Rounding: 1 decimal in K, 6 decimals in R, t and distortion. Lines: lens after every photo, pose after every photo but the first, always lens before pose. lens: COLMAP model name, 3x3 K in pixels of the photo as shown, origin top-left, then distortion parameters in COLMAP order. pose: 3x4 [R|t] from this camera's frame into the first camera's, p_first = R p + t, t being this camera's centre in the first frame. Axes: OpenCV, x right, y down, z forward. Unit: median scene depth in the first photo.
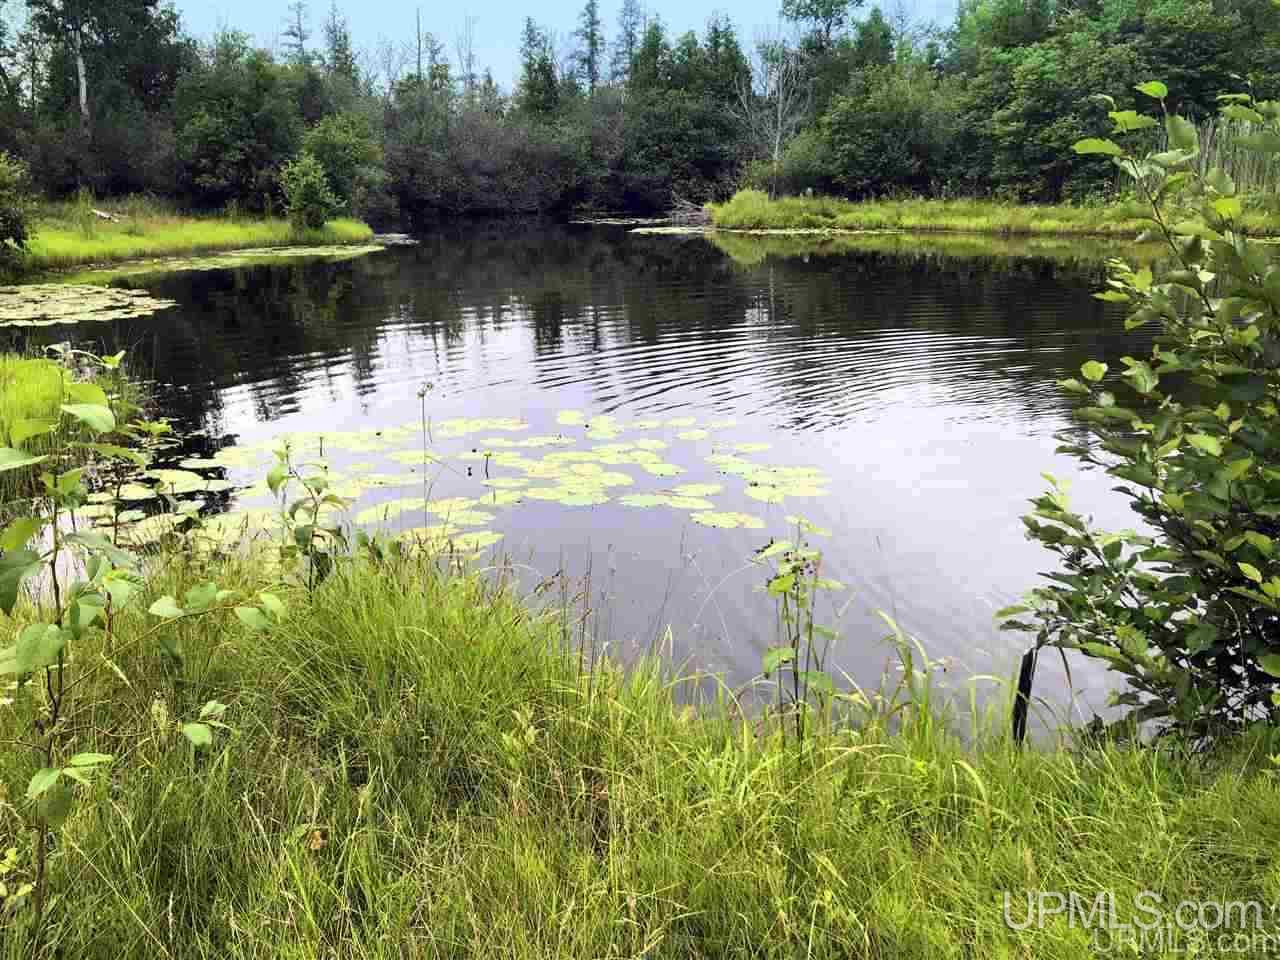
lens RADIAL K [[1044.7, 0, 621.2], [0, 1044.7, 482.2], [0, 0, 1]] dist [0.059152, -0.121494]
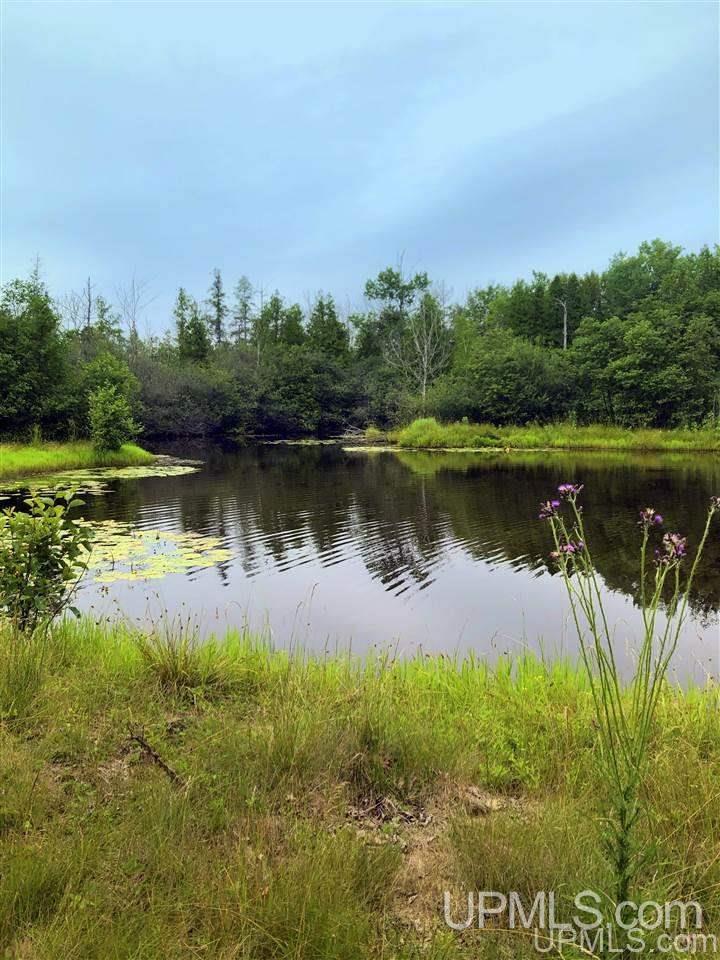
lens RADIAL K [[783.5, 0, 360.0], [0, 783.5, 480.0], [0, 0, 1]] dist [0.059152, -0.121494]
pose [[0.967841, -0.017647, 0.250942, -0.186704], [0.065879, 0.980502, -0.185135, -0.034822], [-0.242783, 0.195713, 0.950133, 0.132786]]
